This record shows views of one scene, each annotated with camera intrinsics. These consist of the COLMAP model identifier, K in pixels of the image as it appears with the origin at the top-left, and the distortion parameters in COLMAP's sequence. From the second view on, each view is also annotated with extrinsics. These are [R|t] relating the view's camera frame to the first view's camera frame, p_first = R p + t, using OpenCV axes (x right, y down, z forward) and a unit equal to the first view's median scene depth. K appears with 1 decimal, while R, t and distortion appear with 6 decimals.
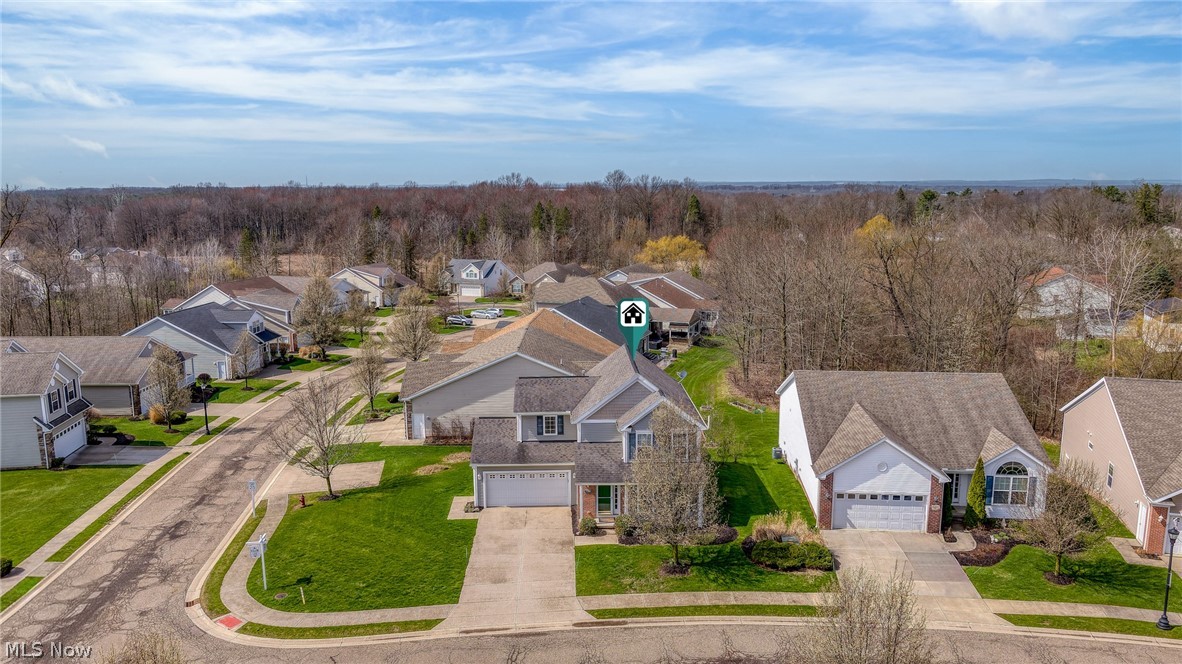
lens RADIAL K [[818.9, 0, 591.0], [0, 818.9, 332.0], [0, 0, 1]] dist [0.001763, -0.000229]
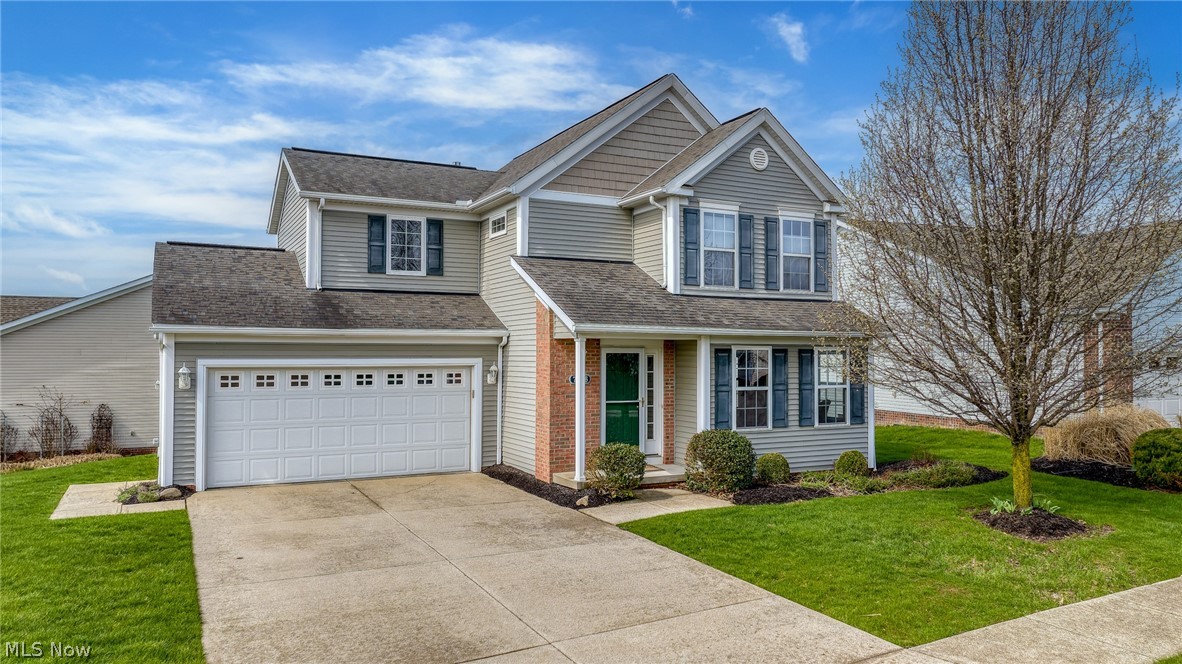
lens RADIAL K [[818.9, 0, 591.0], [0, 818.9, 332.0], [0, 0, 1]] dist [0.001763, -0.000229]
pose [[0.902436, 0.016308, 0.430514, -0.128788], [0.067713, 0.981494, -0.179119, 0.218443], [-0.425468, 0.190795, 0.884632, 0.665207]]
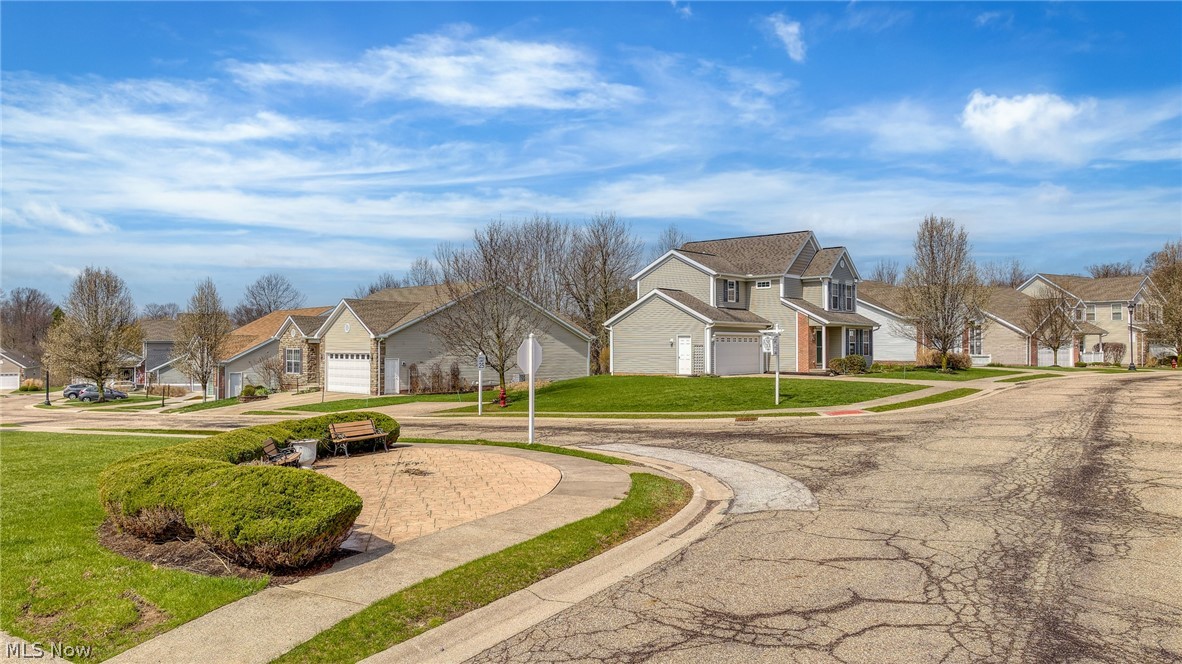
lens RADIAL K [[818.9, 0, 591.0], [0, 818.9, 332.0], [0, 0, 1]] dist [0.001763, -0.000229]
pose [[0.665457, 0.016200, 0.746261, -0.852328], [0.127086, 0.982709, -0.134657, 0.265400], [-0.735538, 0.184448, 0.651891, 0.519451]]
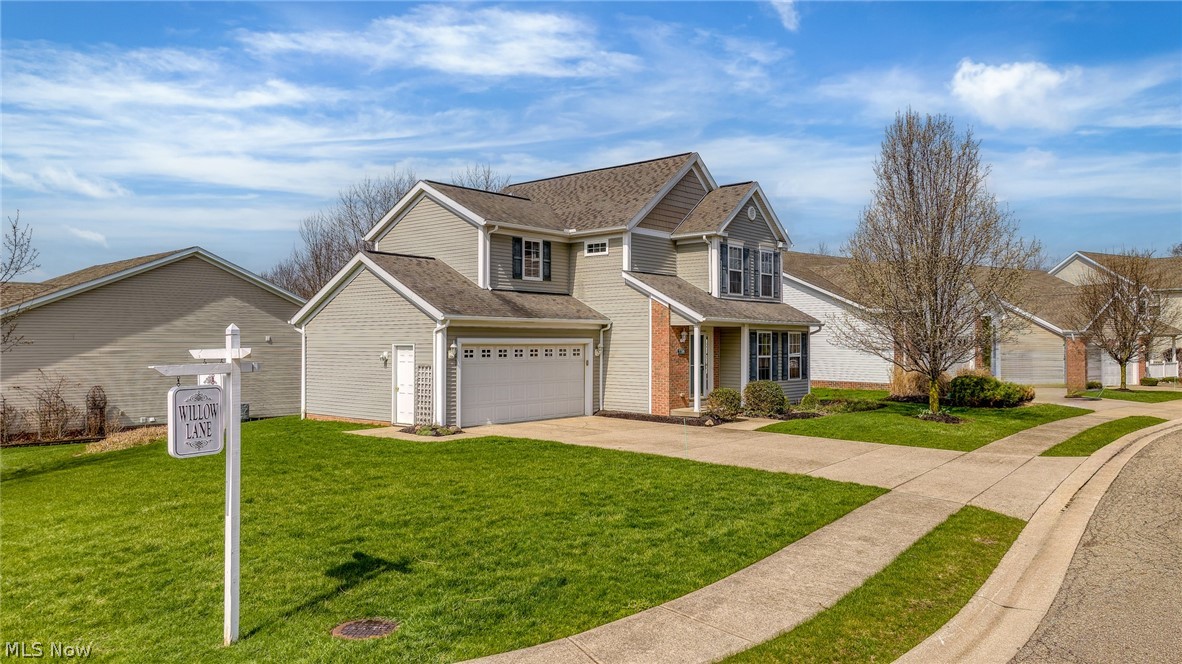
lens RADIAL K [[818.9, 0, 591.0], [0, 818.9, 332.0], [0, 0, 1]] dist [0.001763, -0.000229]
pose [[0.676530, 0.012396, 0.736311, -0.390568], [0.122345, 0.984071, -0.128978, 0.225716], [-0.726181, 0.177342, 0.664237, 0.654204]]
